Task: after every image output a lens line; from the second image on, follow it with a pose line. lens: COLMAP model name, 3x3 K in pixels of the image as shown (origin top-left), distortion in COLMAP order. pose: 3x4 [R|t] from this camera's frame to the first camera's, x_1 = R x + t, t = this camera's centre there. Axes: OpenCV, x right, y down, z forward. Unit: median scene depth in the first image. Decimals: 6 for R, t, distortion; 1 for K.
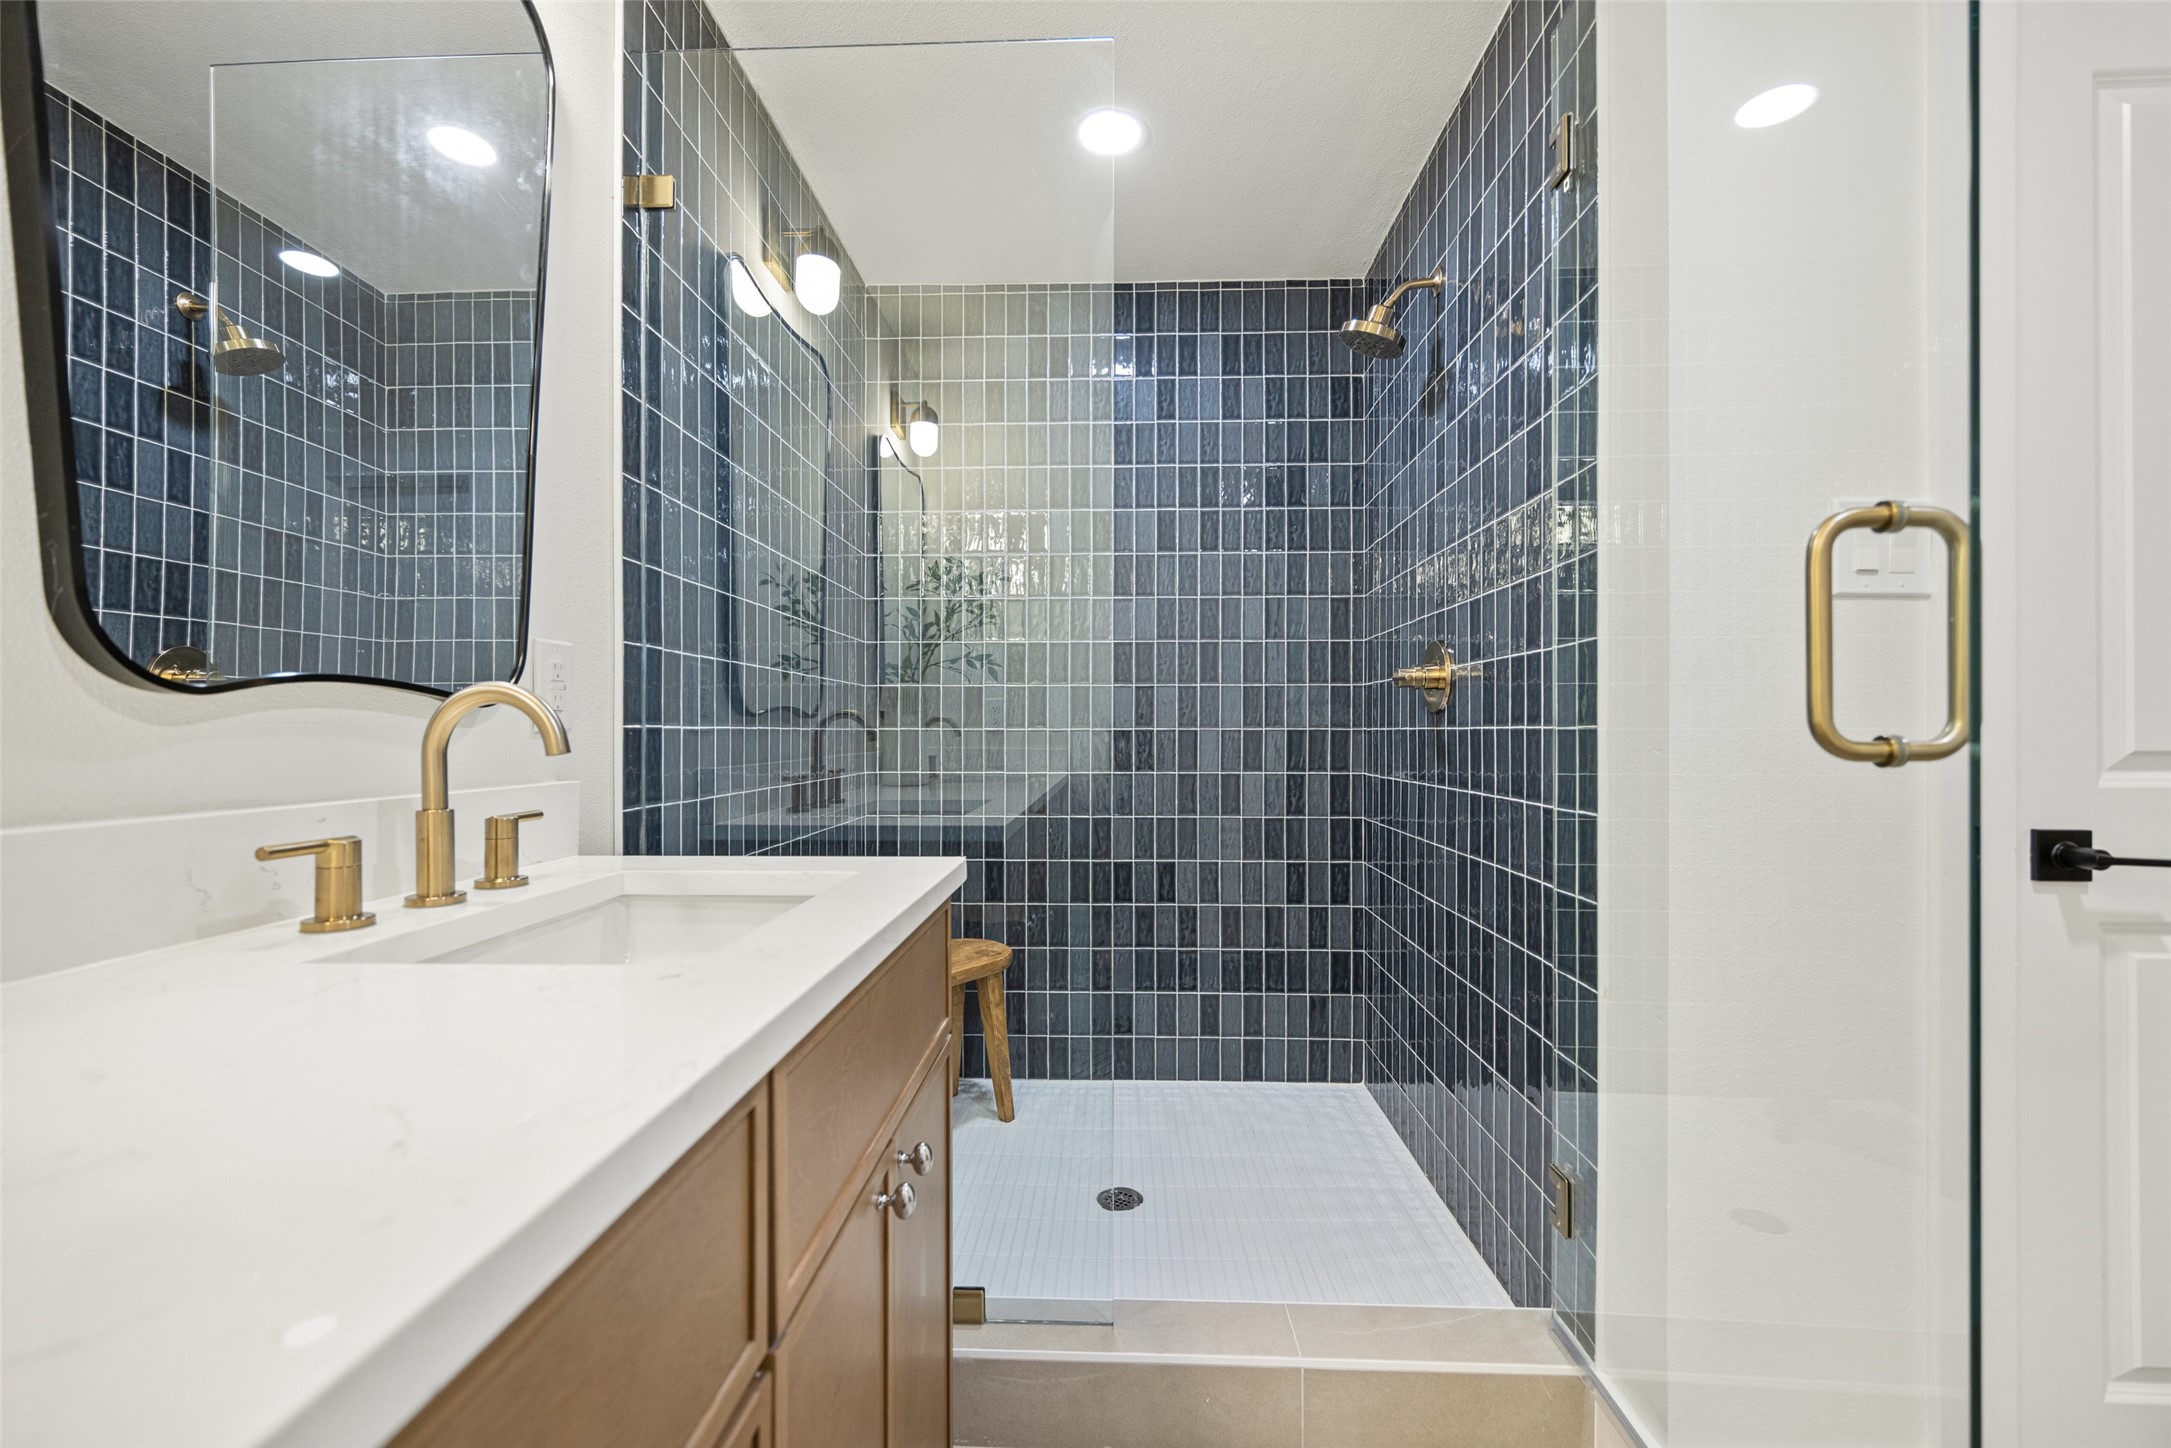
lens RADIAL K [[892.9, 0, 1076.3], [0, 892.9, 730.0], [0, 0, 1]] dist [0.016427, -0.016950]
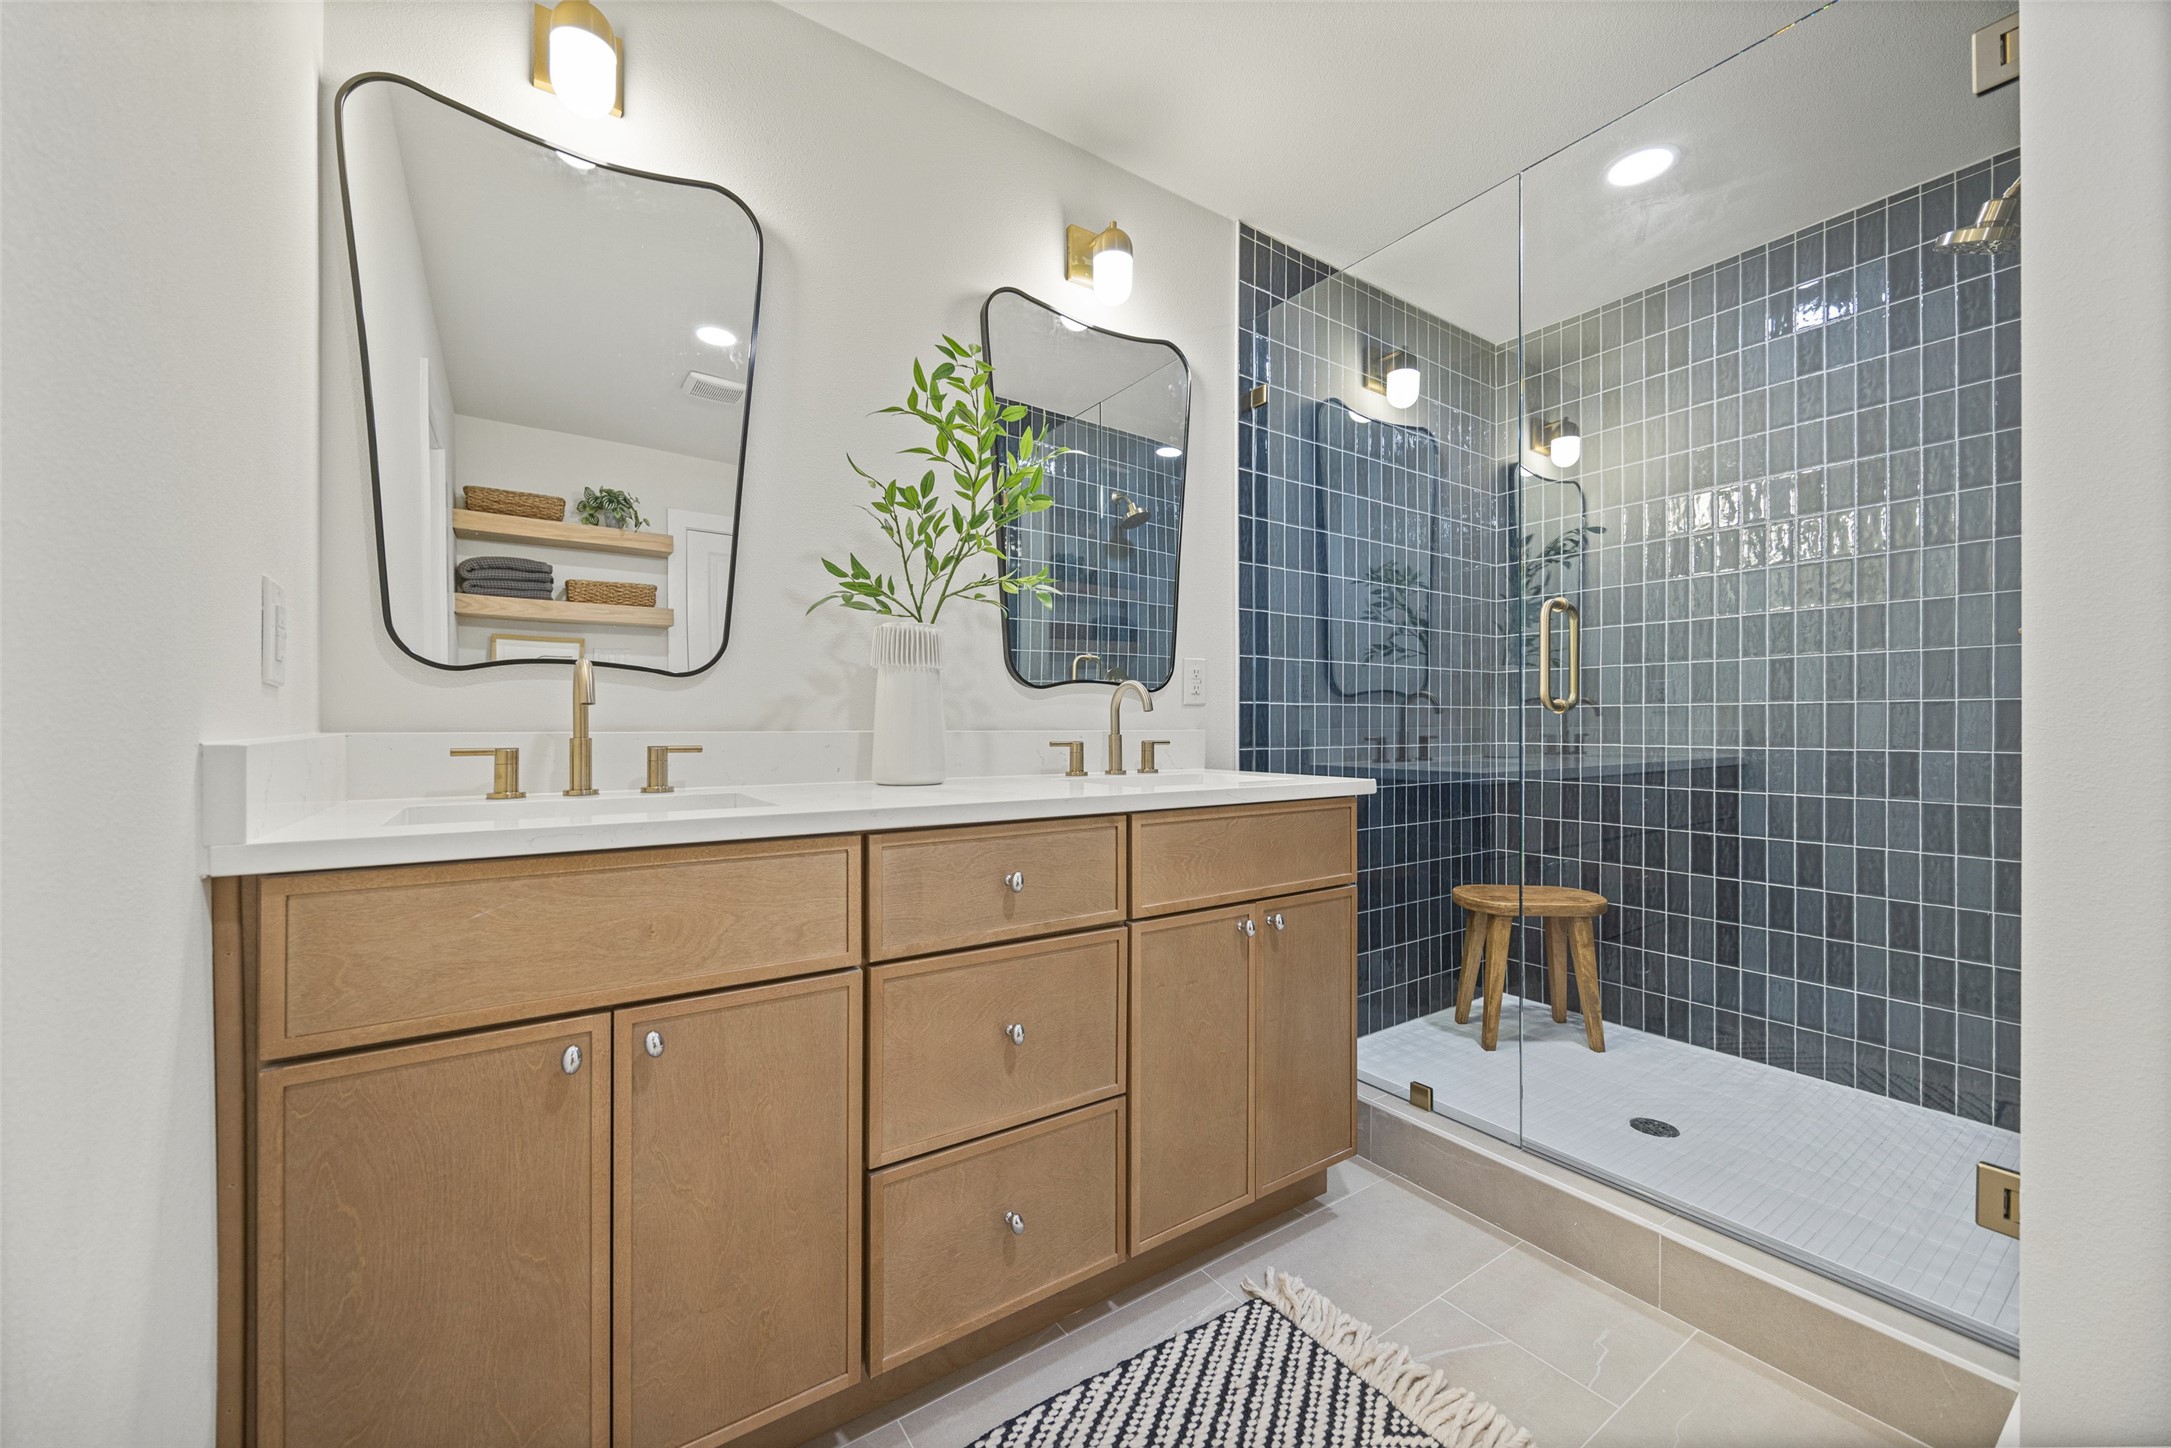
lens RADIAL K [[836.8, 0, 1084.6], [0, 836.8, 726.3], [0, 0, 1]] dist [0.002631, 0.000161]
pose [[0.600276, 0.003904, -0.799783, 0.456069], [0.000437, 0.999986, 0.005210, 0.024449], [0.799793, -0.003476, 0.600266, -0.182533]]
